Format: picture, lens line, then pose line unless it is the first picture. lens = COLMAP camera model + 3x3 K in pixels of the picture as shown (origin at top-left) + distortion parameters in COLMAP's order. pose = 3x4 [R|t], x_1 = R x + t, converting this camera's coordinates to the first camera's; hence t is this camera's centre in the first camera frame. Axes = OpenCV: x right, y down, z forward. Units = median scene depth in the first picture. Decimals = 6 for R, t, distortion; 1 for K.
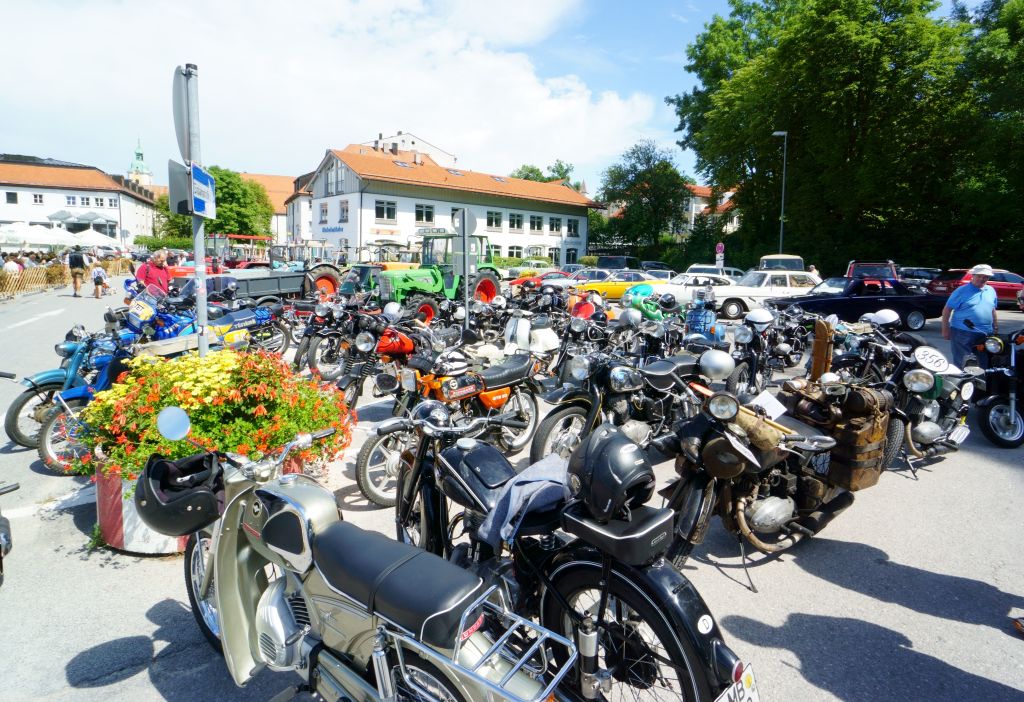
lens RADIAL K [[525.8, 0, 511.7], [0, 525.8, 306.6], [0, 0, 1]] dist [0.001042, 0.000729]
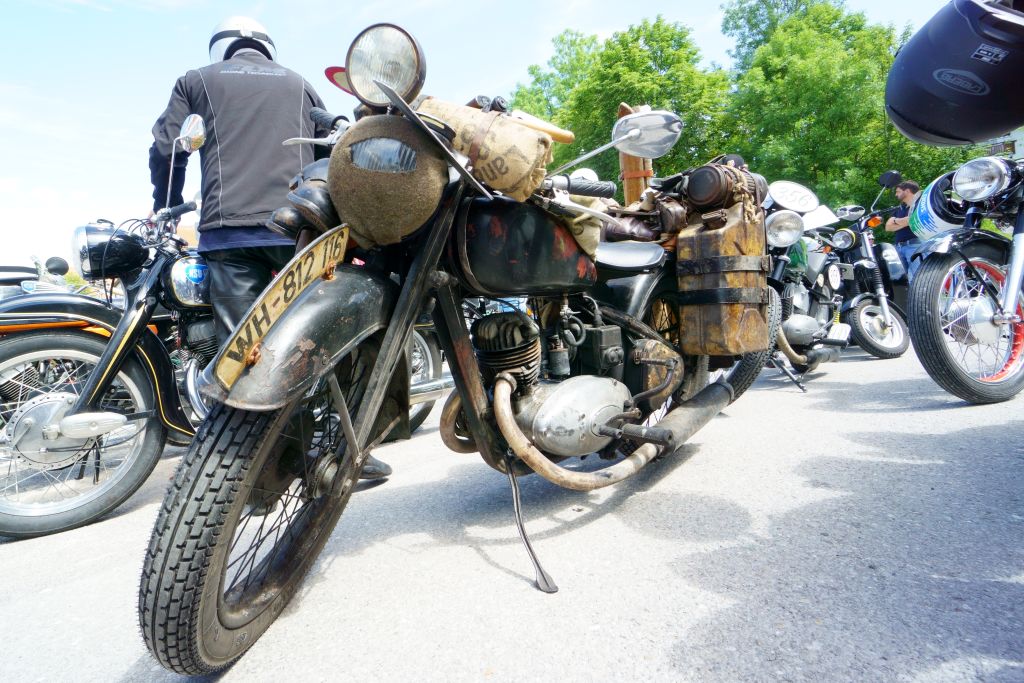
lens RADIAL K [[496.4, 0, 447.1], [0, 496.4, 329.6], [0, 0, 1]] dist [0.001370, 0.000706]
pose [[0.983043, -0.109547, 0.147056, 0.046258], [0.124536, 0.987472, -0.096903, 0.049623], [-0.134598, 0.113574, 0.984370, 0.083199]]
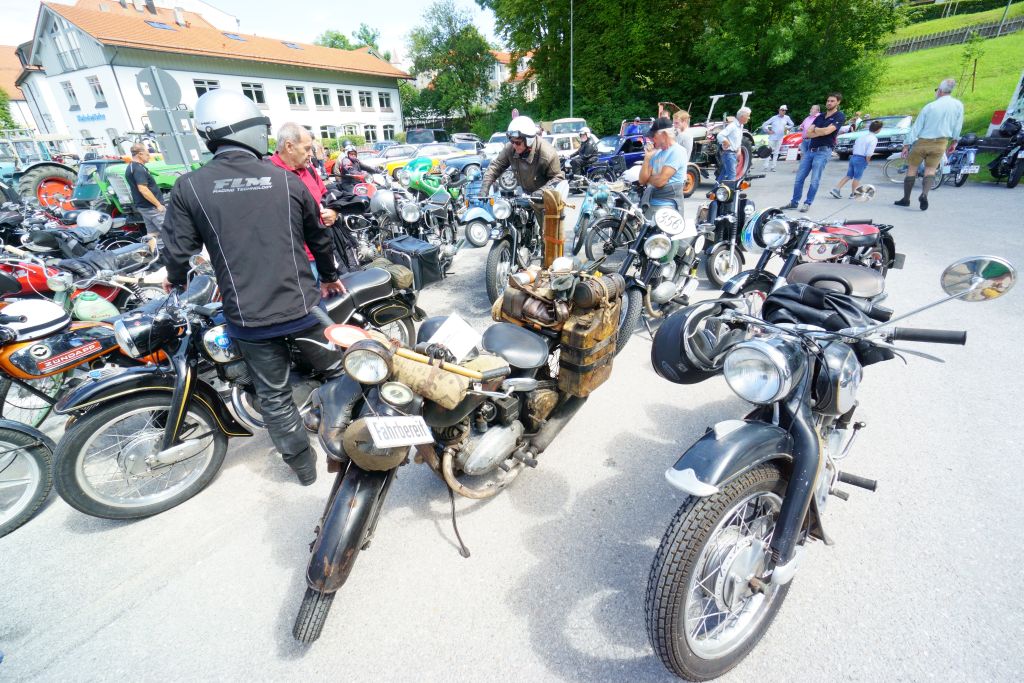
lens RADIAL K [[428.8, 0, 512.0], [0, 428.8, 341.5], [0, 0, 1]] dist [-0.000527, 0.000030]
pose [[0.945089, -0.194005, 0.262999, 0.053575], [0.089782, 0.927903, 0.361849, -0.000221], [-0.314238, -0.318367, 0.894370, 0.062432]]
